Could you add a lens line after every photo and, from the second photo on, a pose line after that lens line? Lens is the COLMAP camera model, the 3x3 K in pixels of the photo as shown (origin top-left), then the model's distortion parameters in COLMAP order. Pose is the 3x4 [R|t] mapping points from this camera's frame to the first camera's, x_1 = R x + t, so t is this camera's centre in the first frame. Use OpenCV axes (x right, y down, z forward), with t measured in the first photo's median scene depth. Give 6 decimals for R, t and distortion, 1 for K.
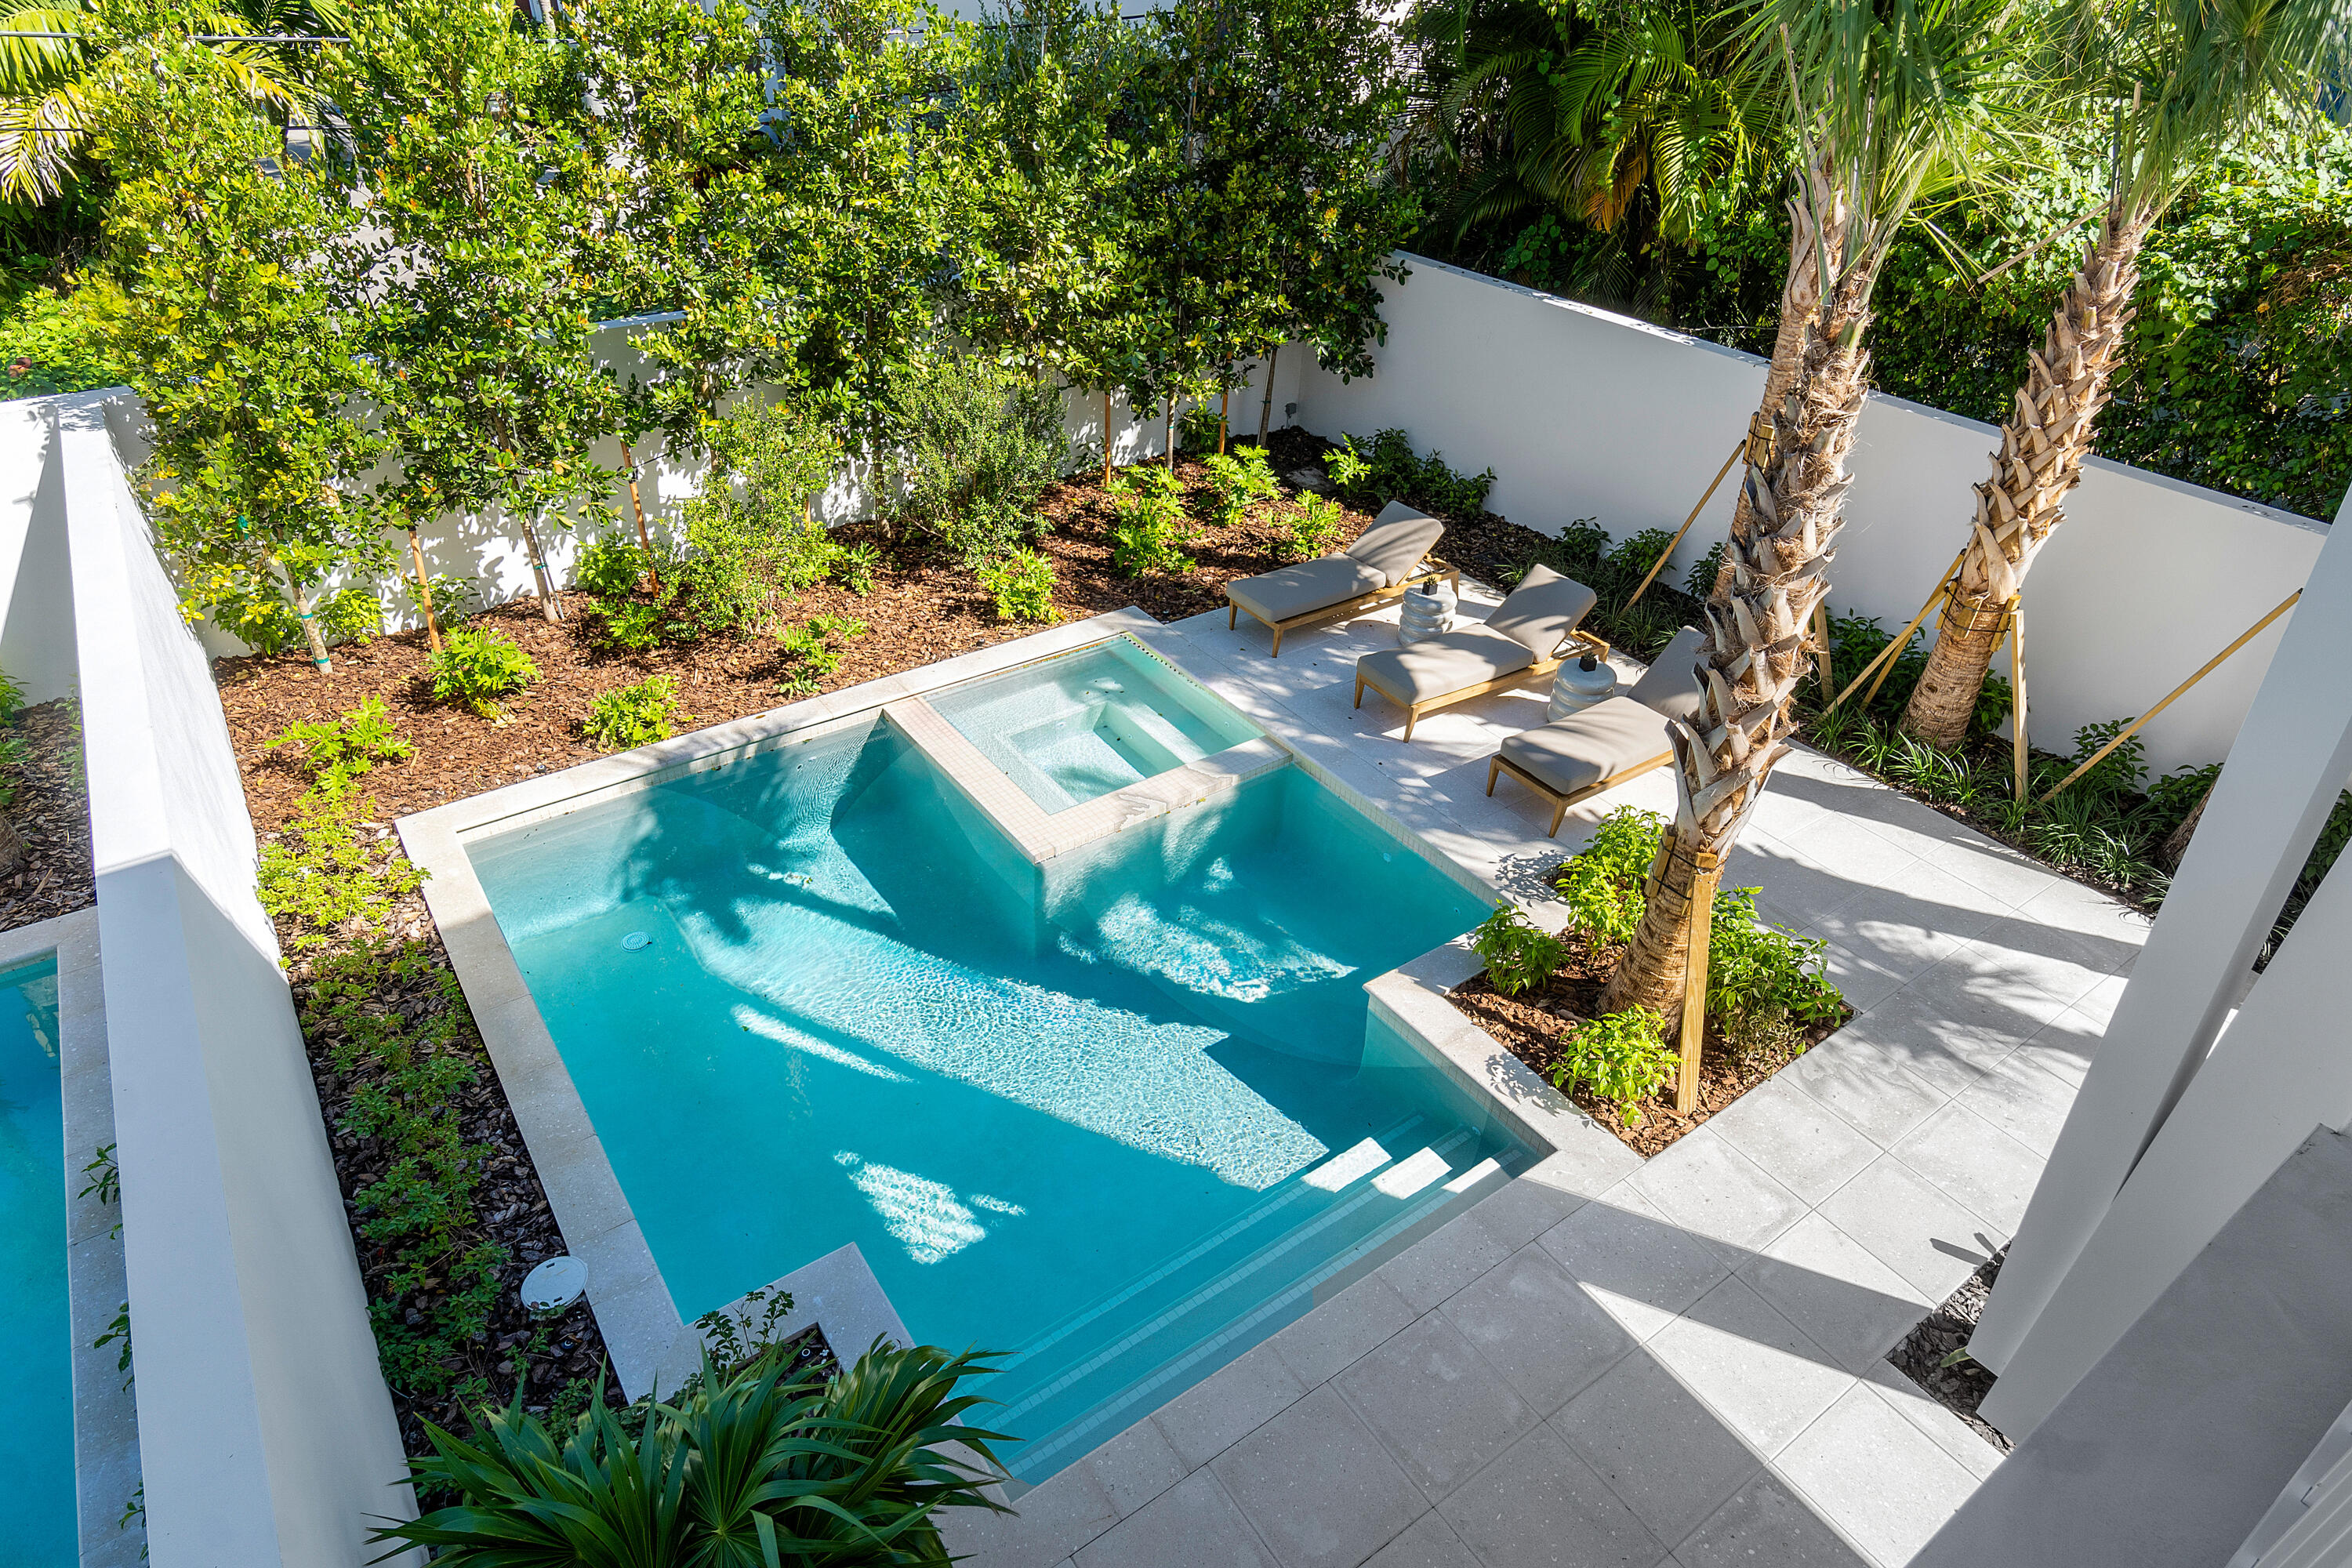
lens RADIAL K [[1311.1, 0, 1159.2], [0, 1311.1, 801.8], [0, 0, 1]] dist [-0.002129, -0.001029]
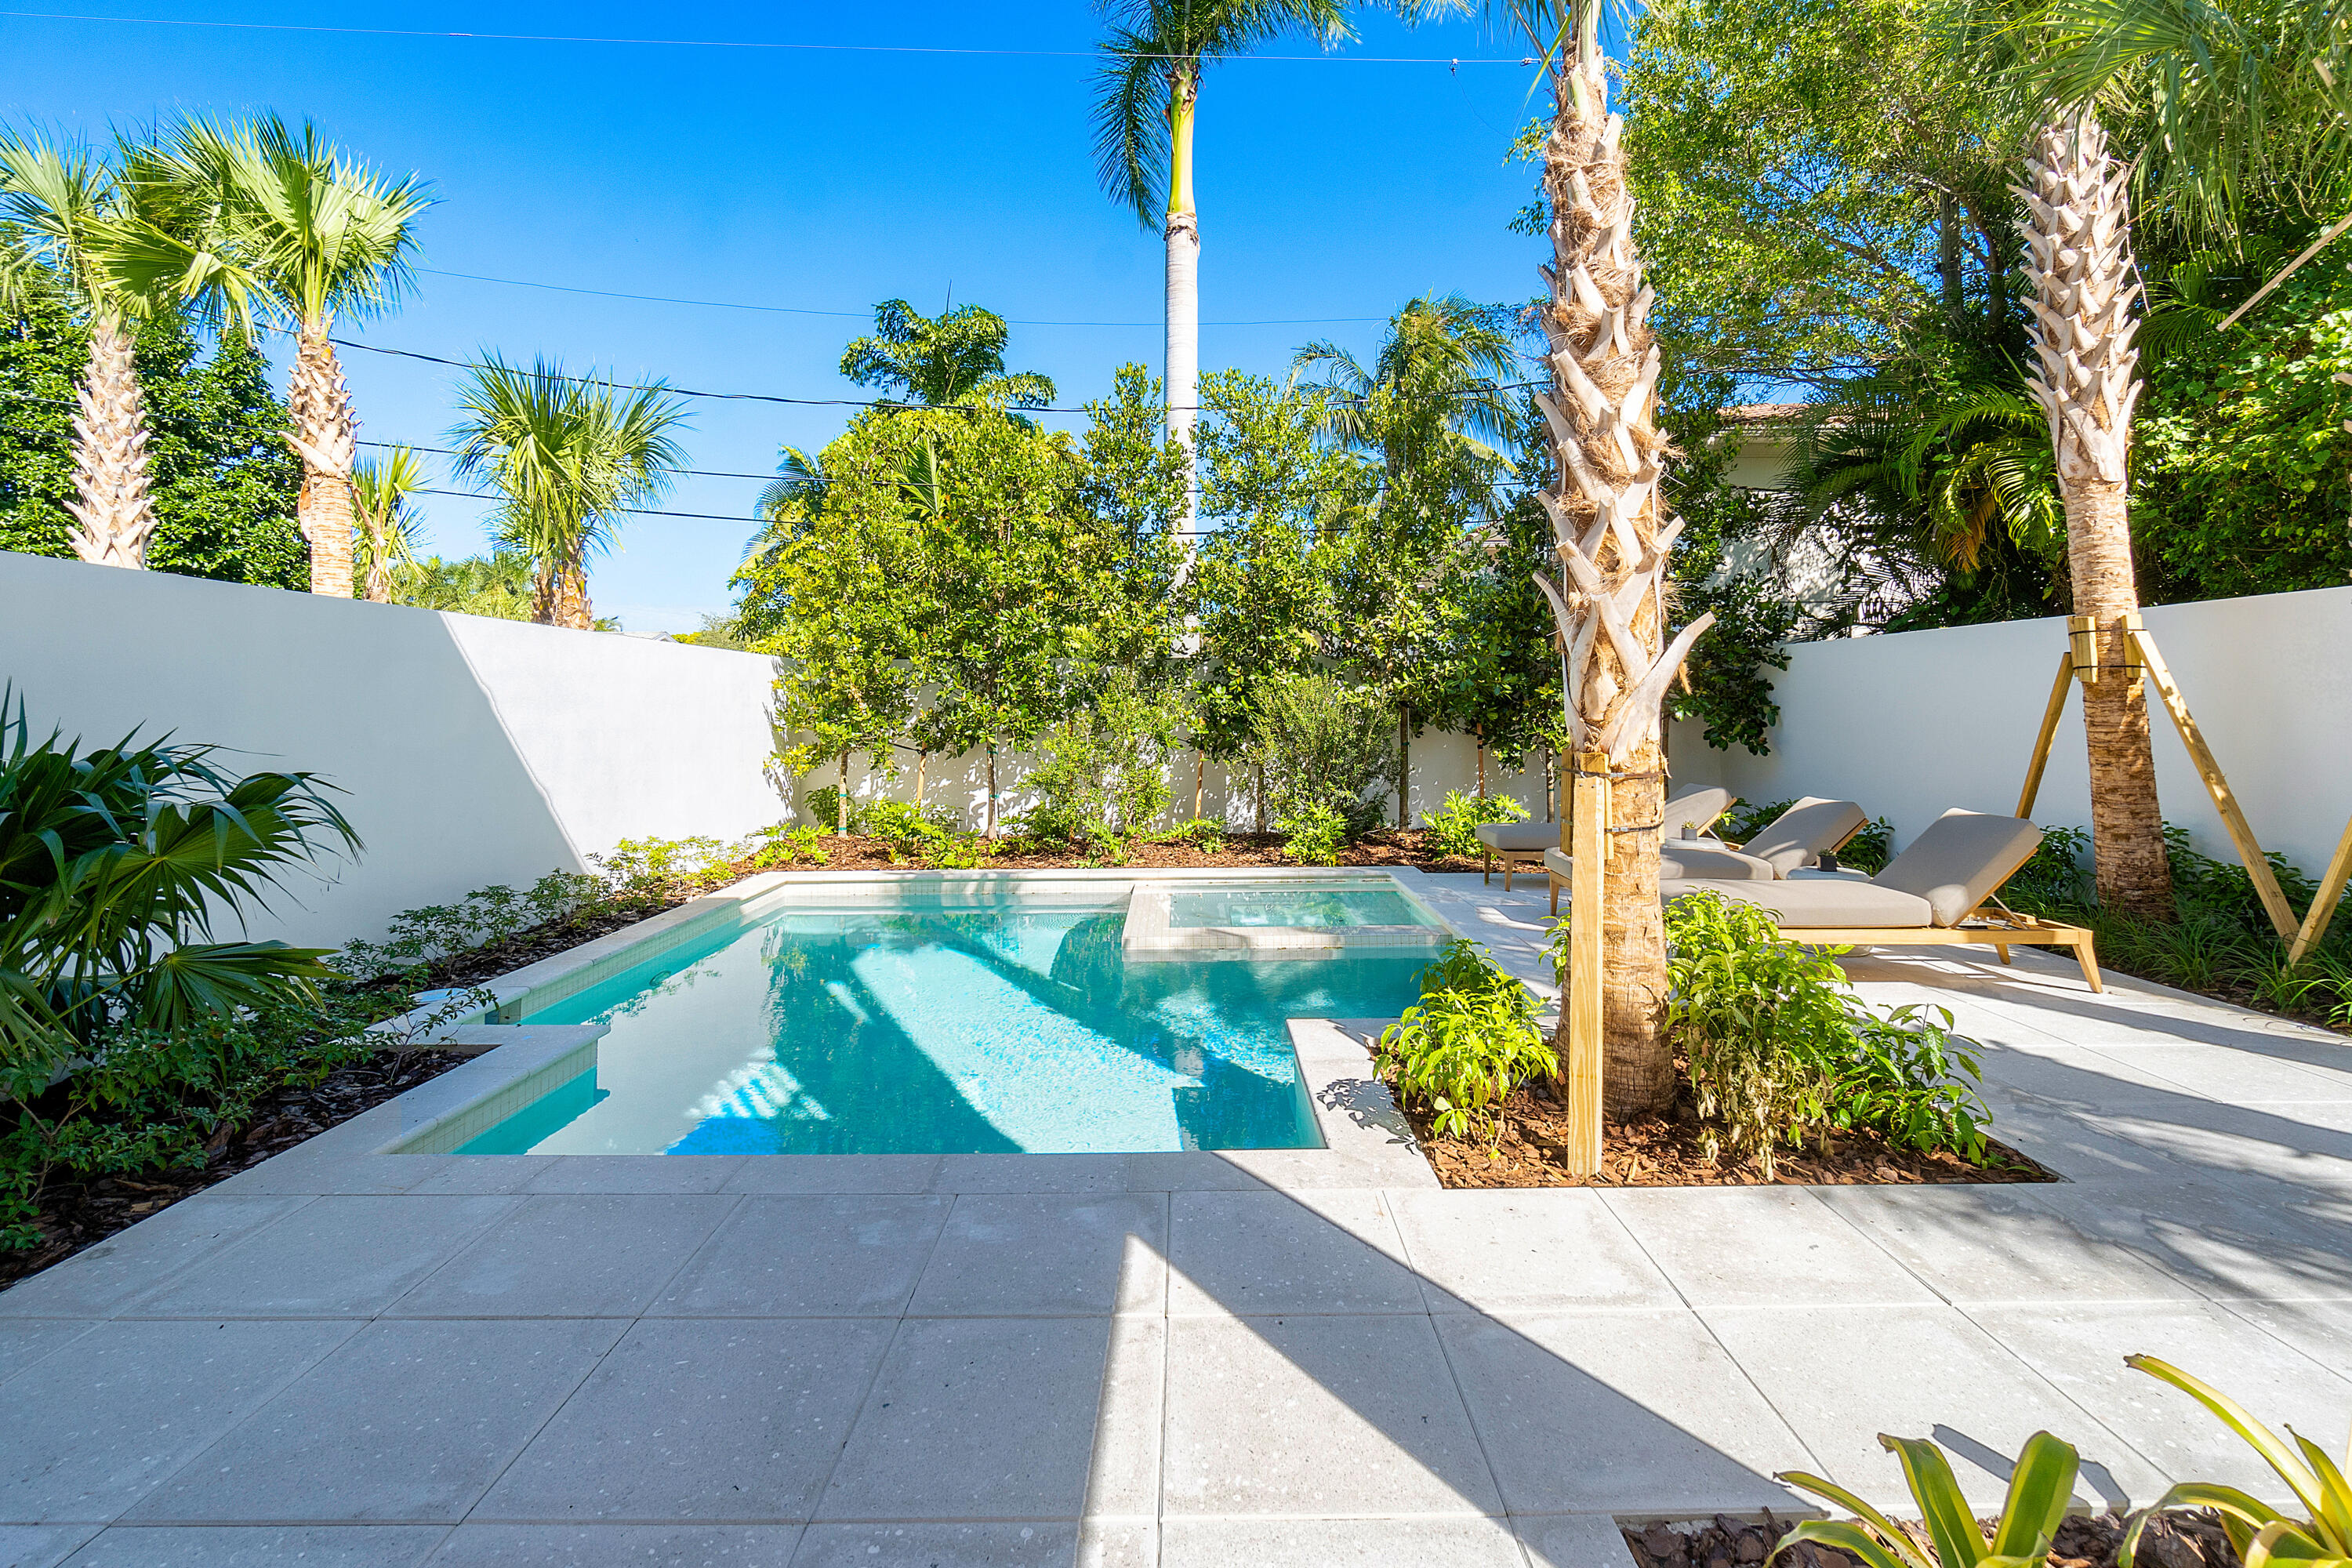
lens RADIAL K [[1060.4, 0, 1196.7], [0, 1060.4, 664.1], [0, 0, 1]] dist [-0.002028, -0.000188]
pose [[0.824464, -0.046862, -0.563971, 0.402289], [-0.306598, 0.800650, -0.514741, 0.260438], [0.475665, 0.597297, 0.645739, 0.344540]]
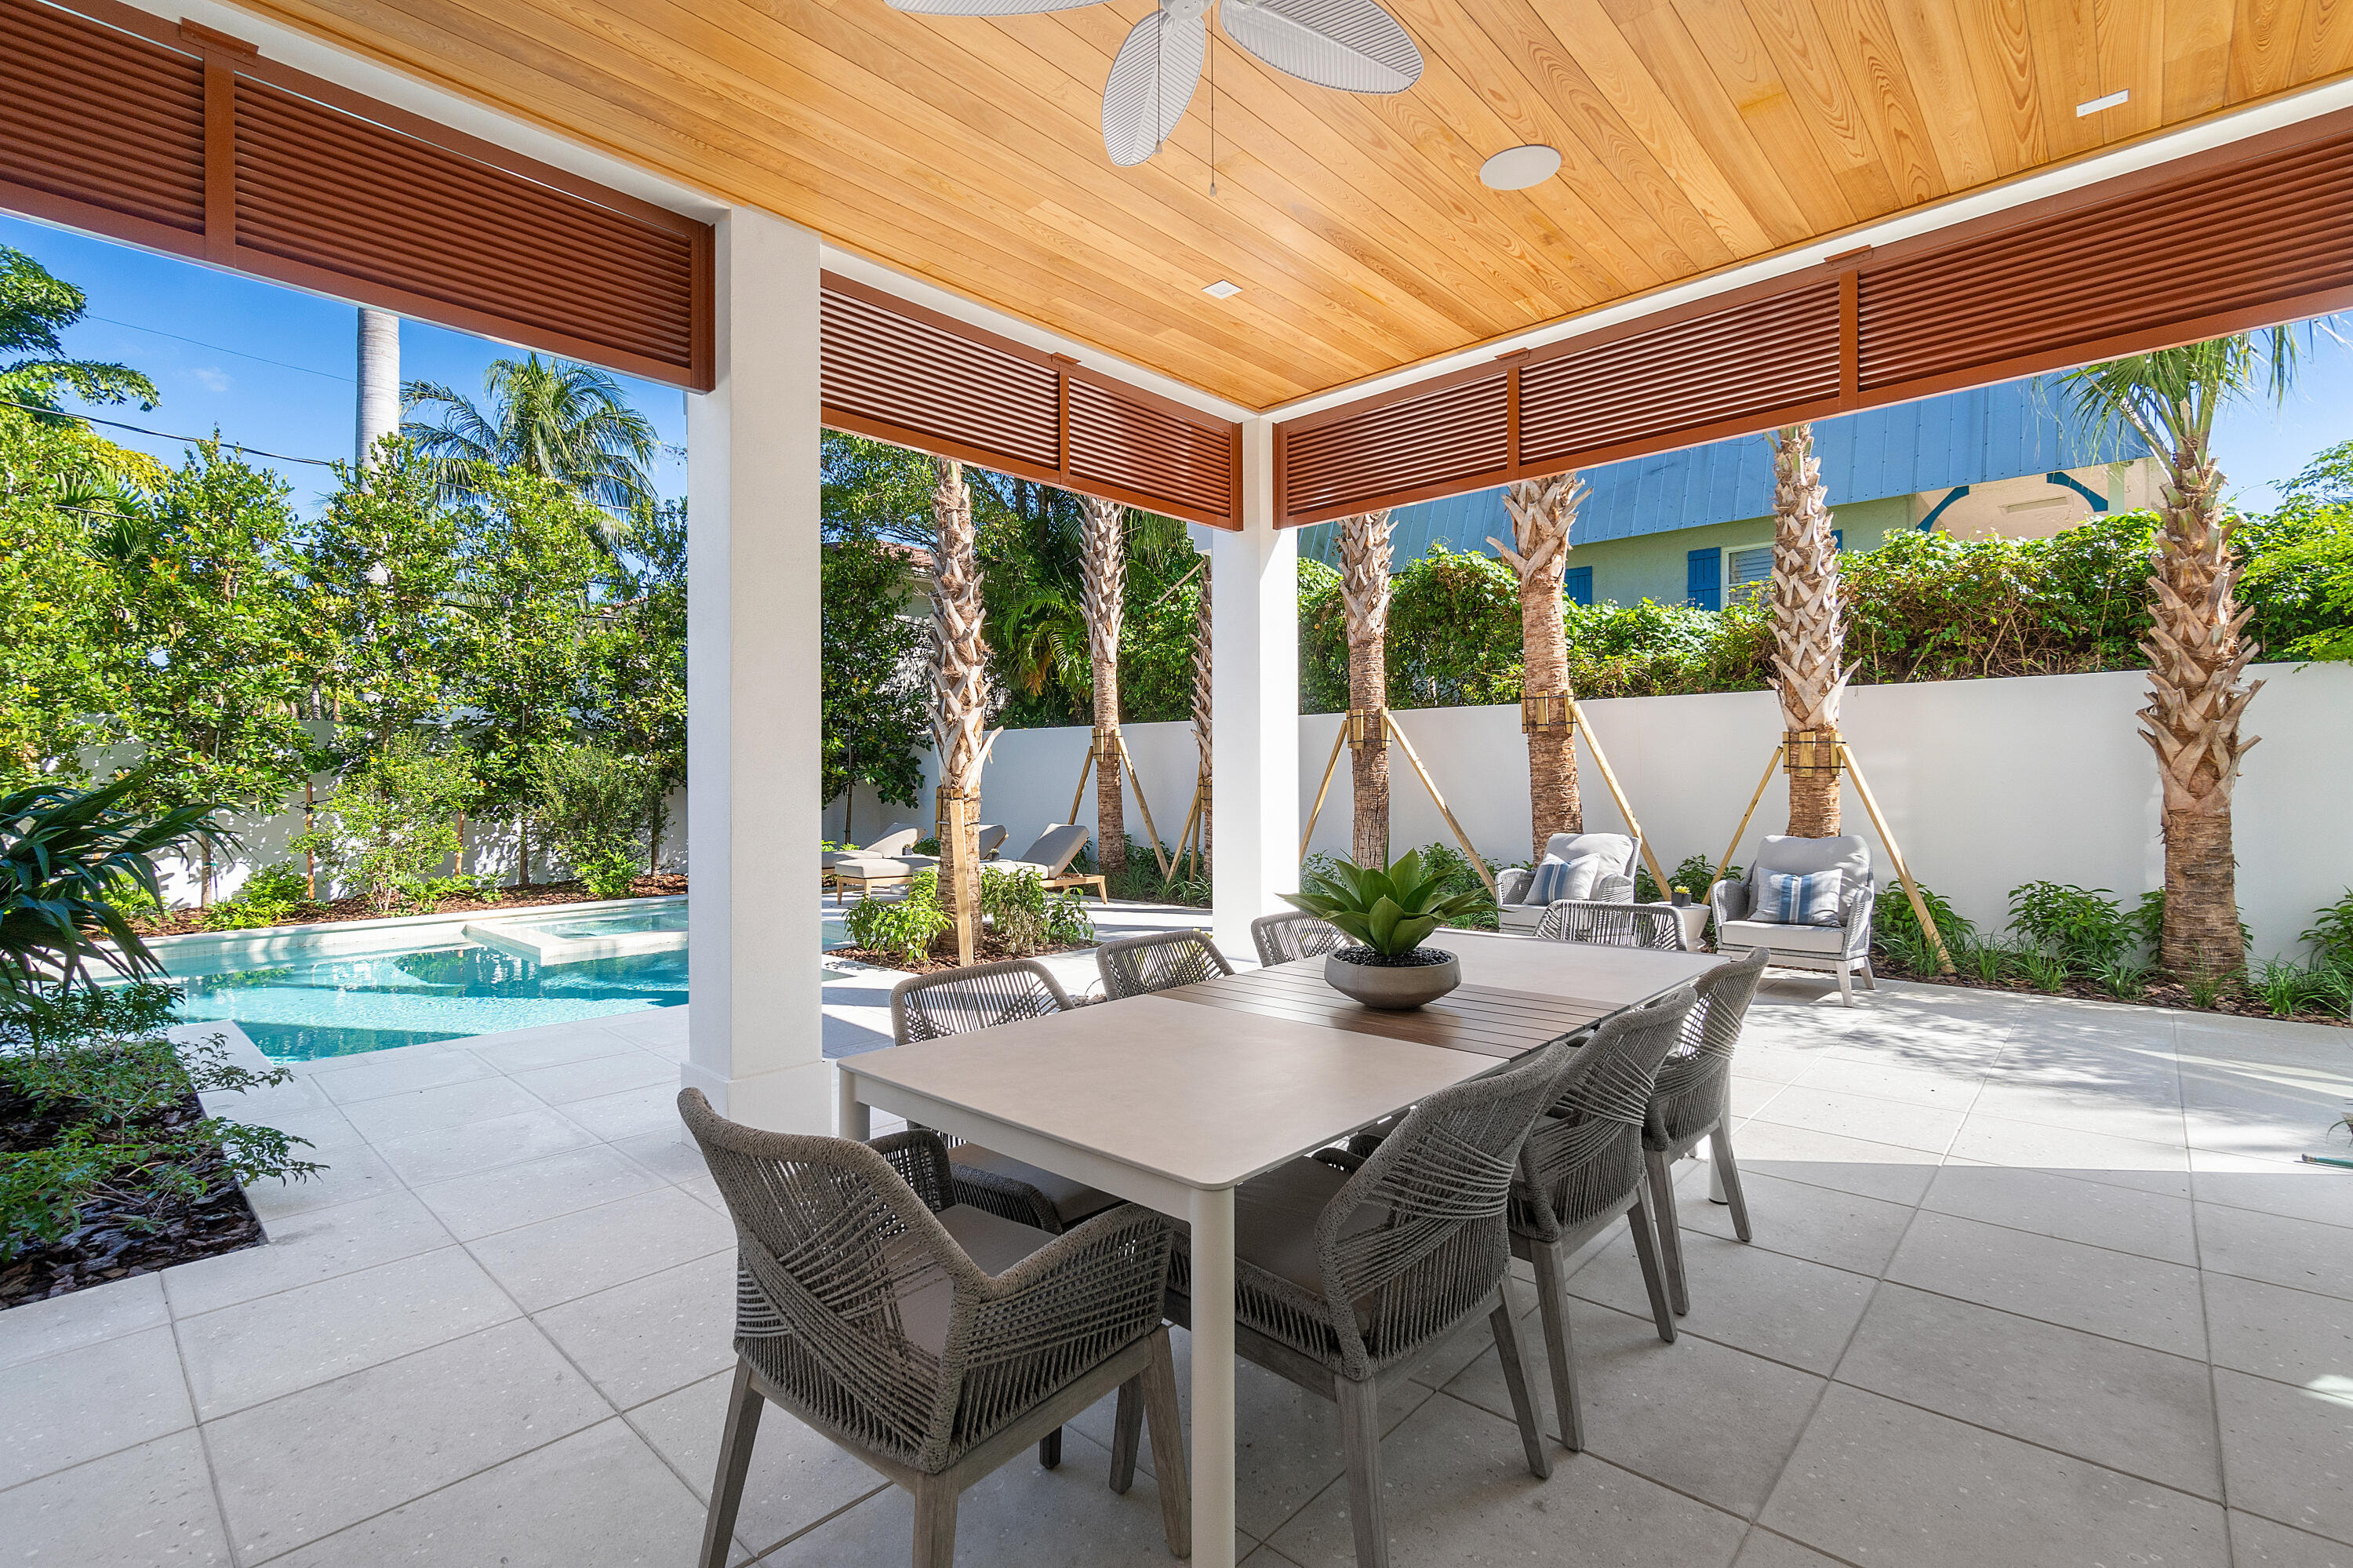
lens RADIAL K [[1060.9, 0, 1153.1], [0, 1060.9, 791.2], [0, 0, 1]] dist [-0.002028, -0.000188]
pose [[0.978742, -0.021578, 0.203956, 0.274380], [0.132518, 0.825527, -0.548585, 0.540331], [-0.156534, 0.563951, 0.810837, -0.042243]]
